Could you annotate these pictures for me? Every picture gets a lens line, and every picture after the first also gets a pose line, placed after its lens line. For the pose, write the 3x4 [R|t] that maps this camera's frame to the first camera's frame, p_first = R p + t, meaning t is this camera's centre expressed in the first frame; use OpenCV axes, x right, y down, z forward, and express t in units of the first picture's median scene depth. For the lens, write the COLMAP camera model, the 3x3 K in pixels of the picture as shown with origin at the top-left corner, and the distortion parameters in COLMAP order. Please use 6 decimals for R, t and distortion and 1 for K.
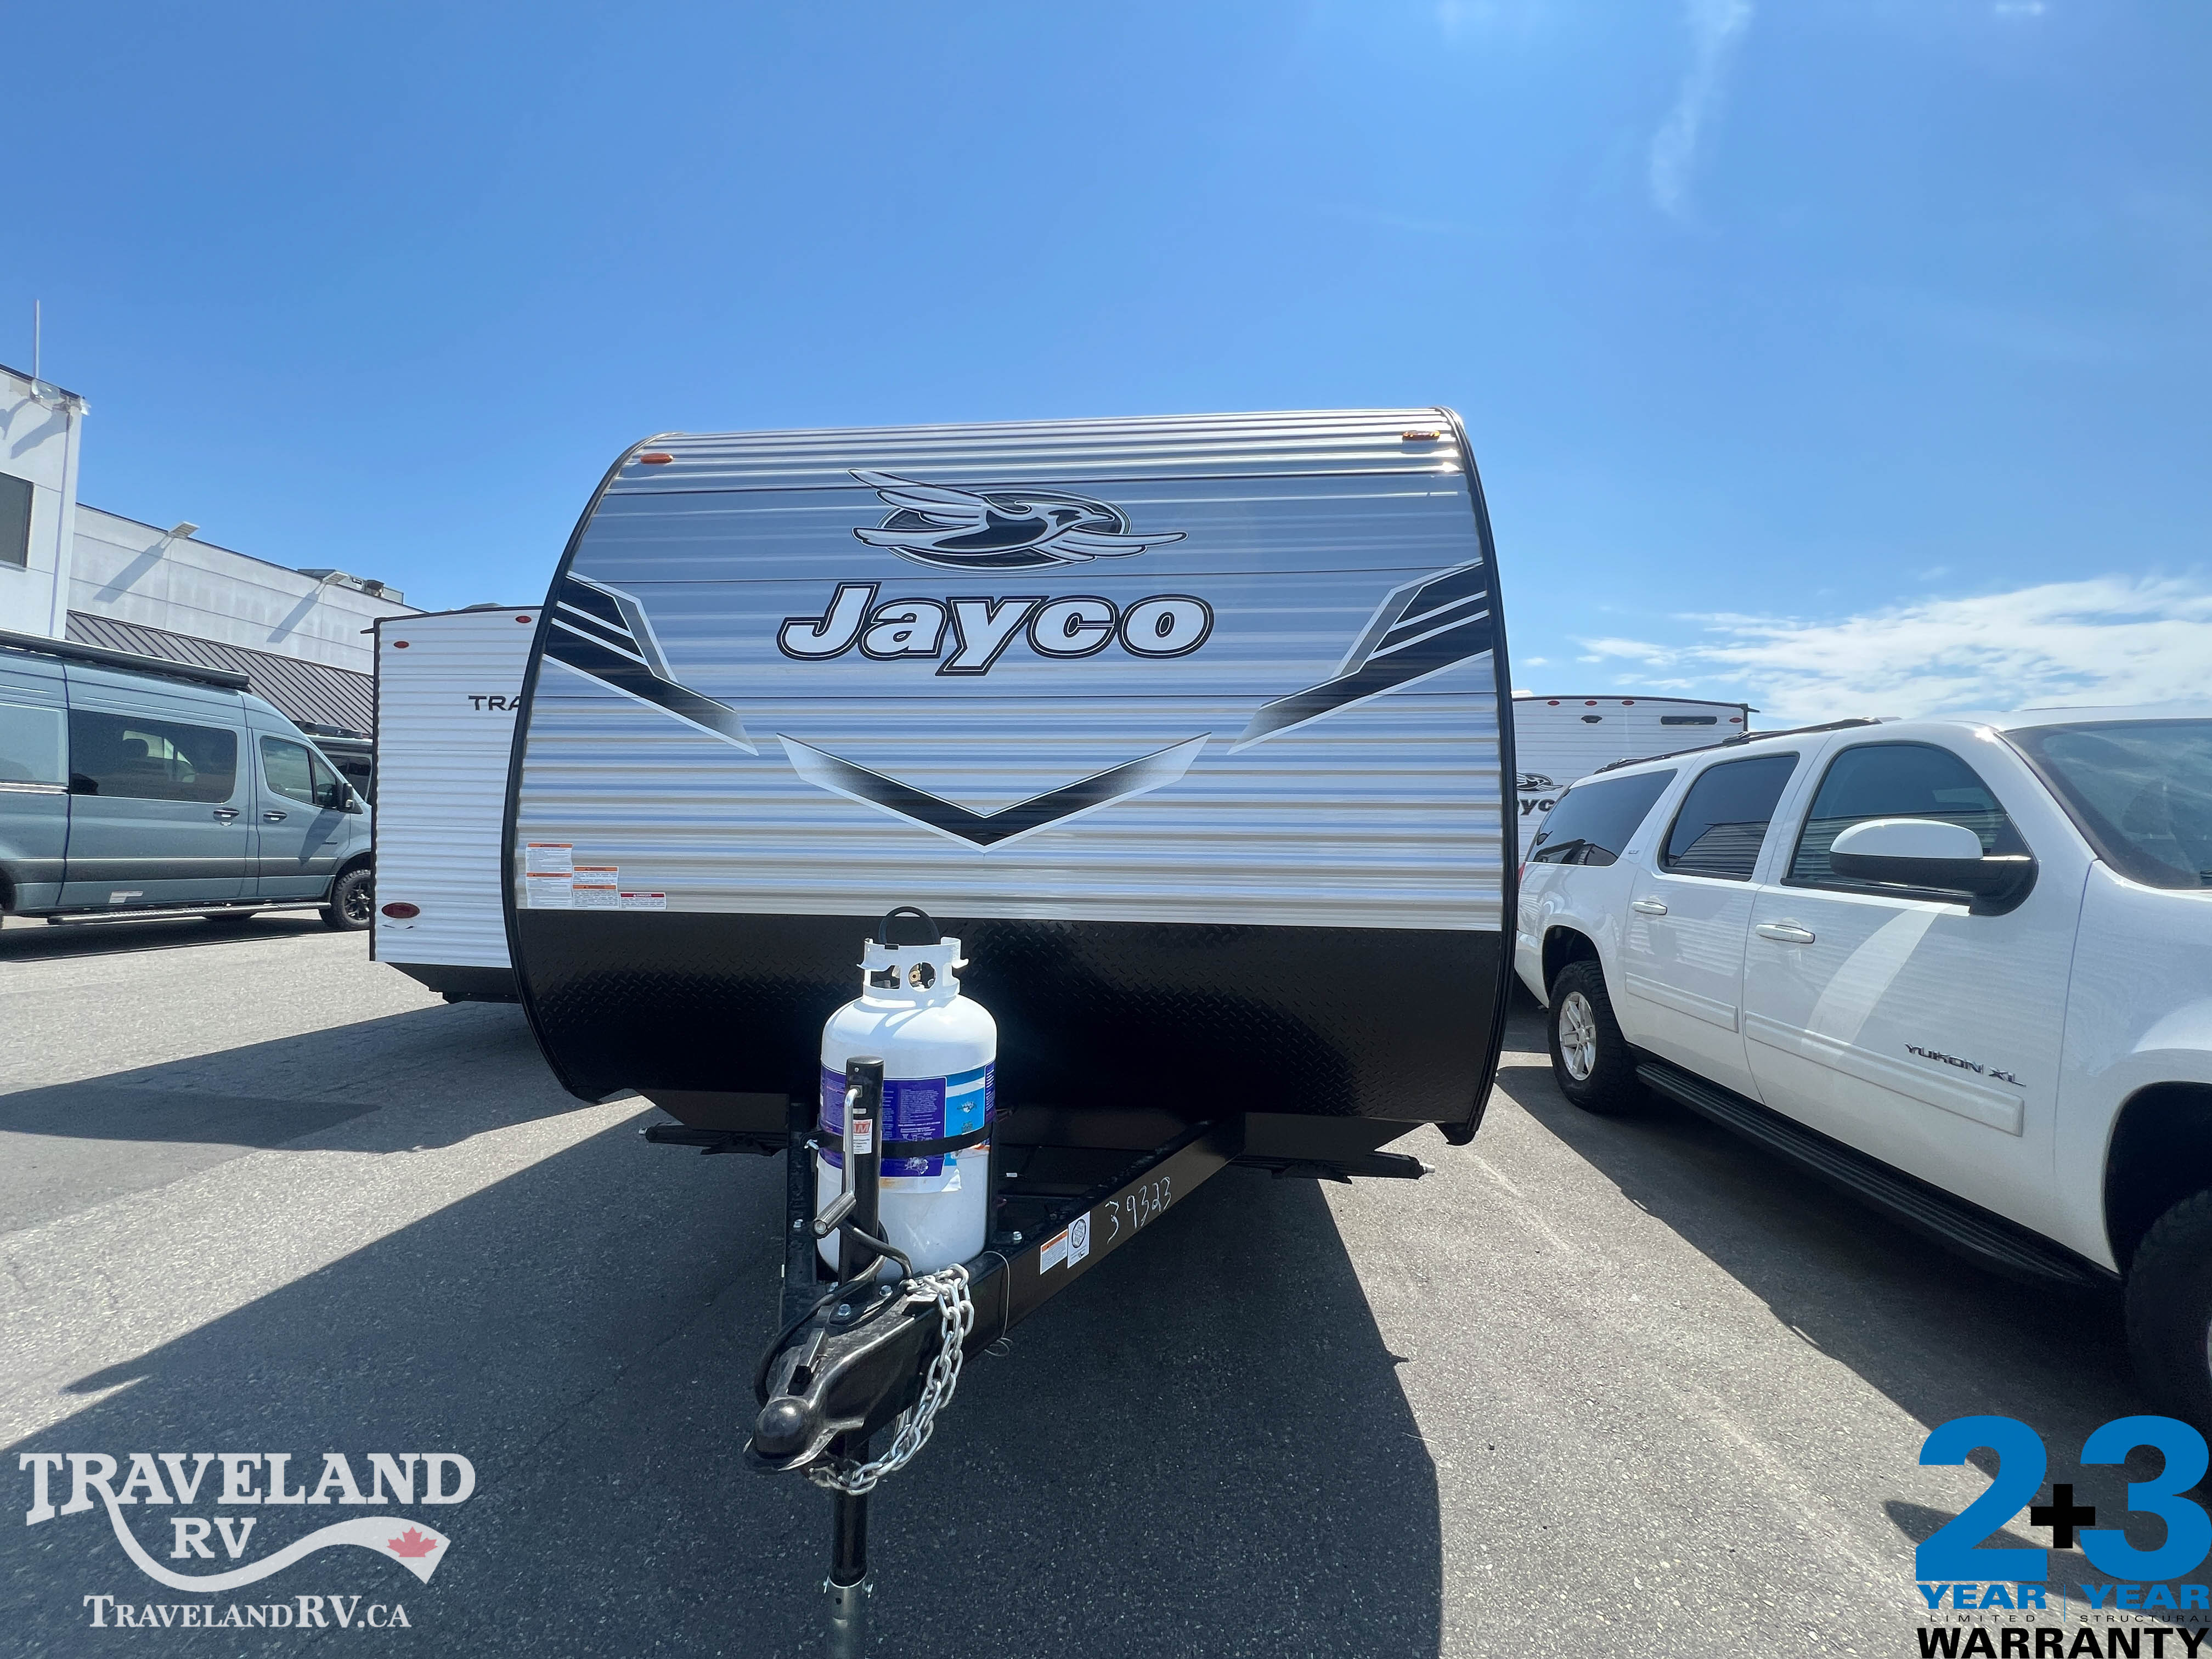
lens RADIAL K [[888.8, 0, 1111.5], [0, 888.8, 831.6], [0, 0, 1]] dist [-0.001379, -0.000013]
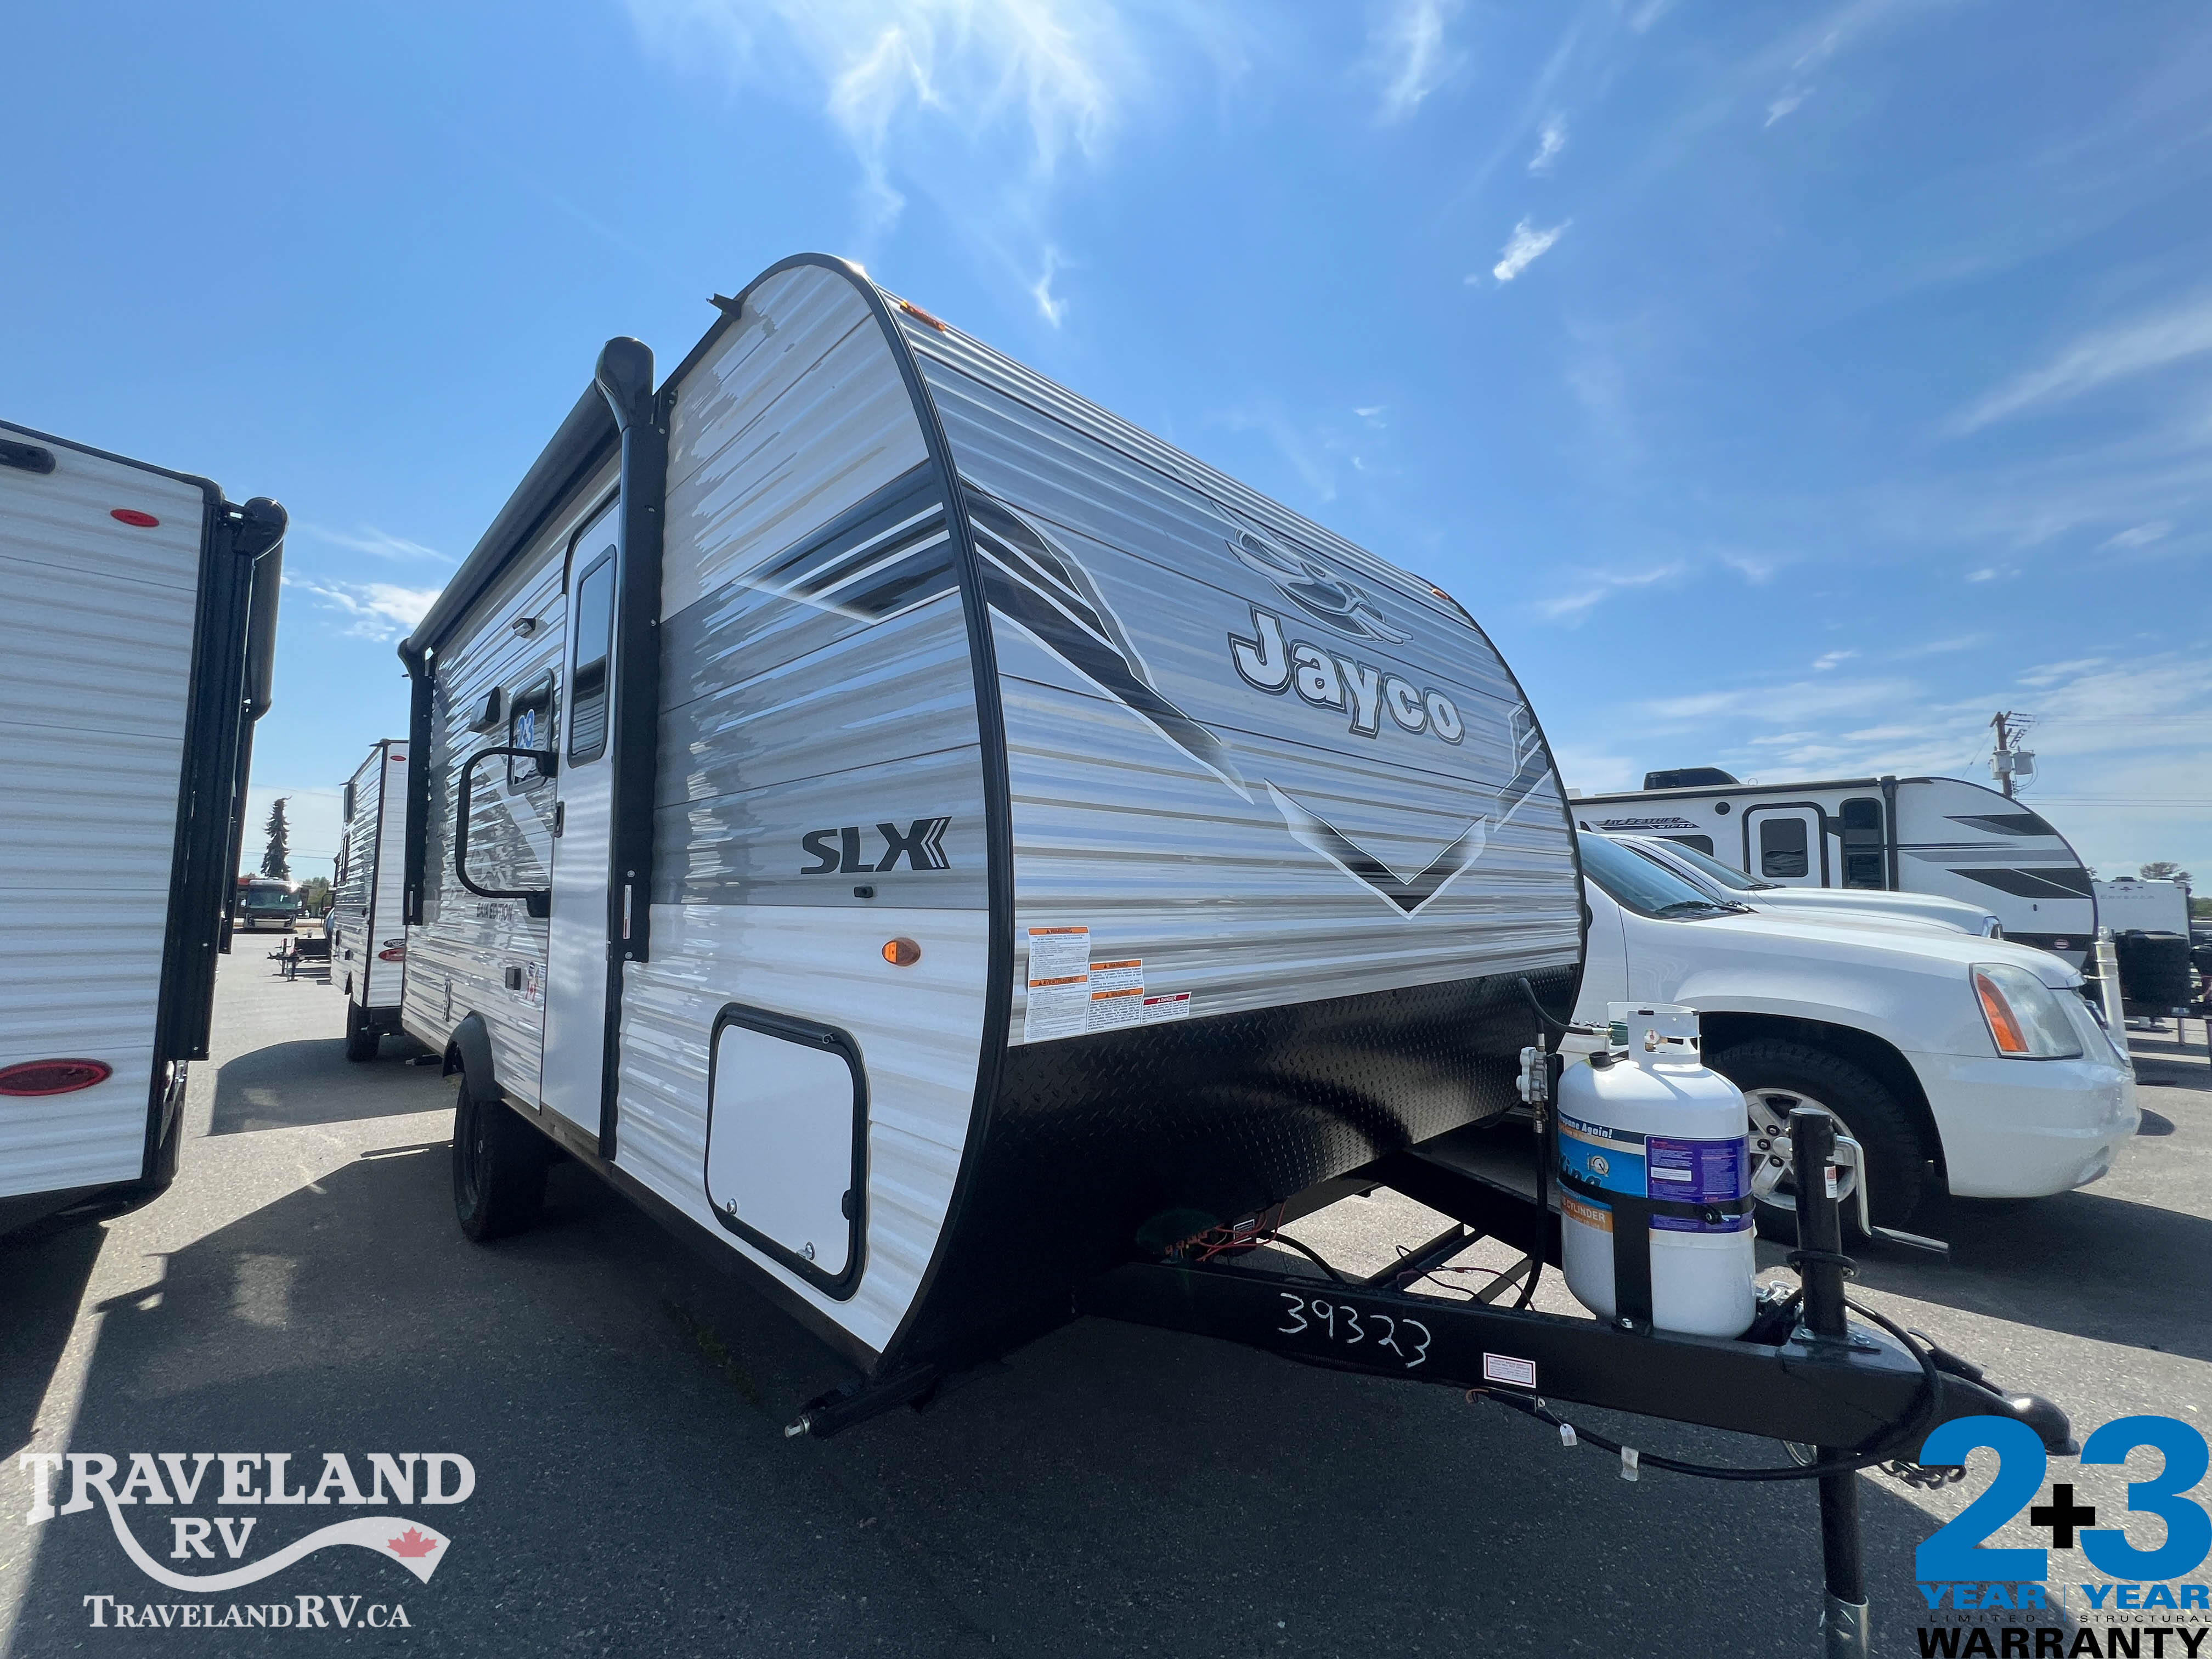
lens RADIAL K [[888.8, 0, 1104.6], [0, 888.8, 824.4], [0, 0, 1]] dist [-0.001379, -0.000013]
pose [[0.639706, 0.050929, 0.766930, -1.074191], [-0.007589, 0.998172, -0.059954, -0.019811], [-0.768582, 0.032533, 0.638924, 0.597014]]
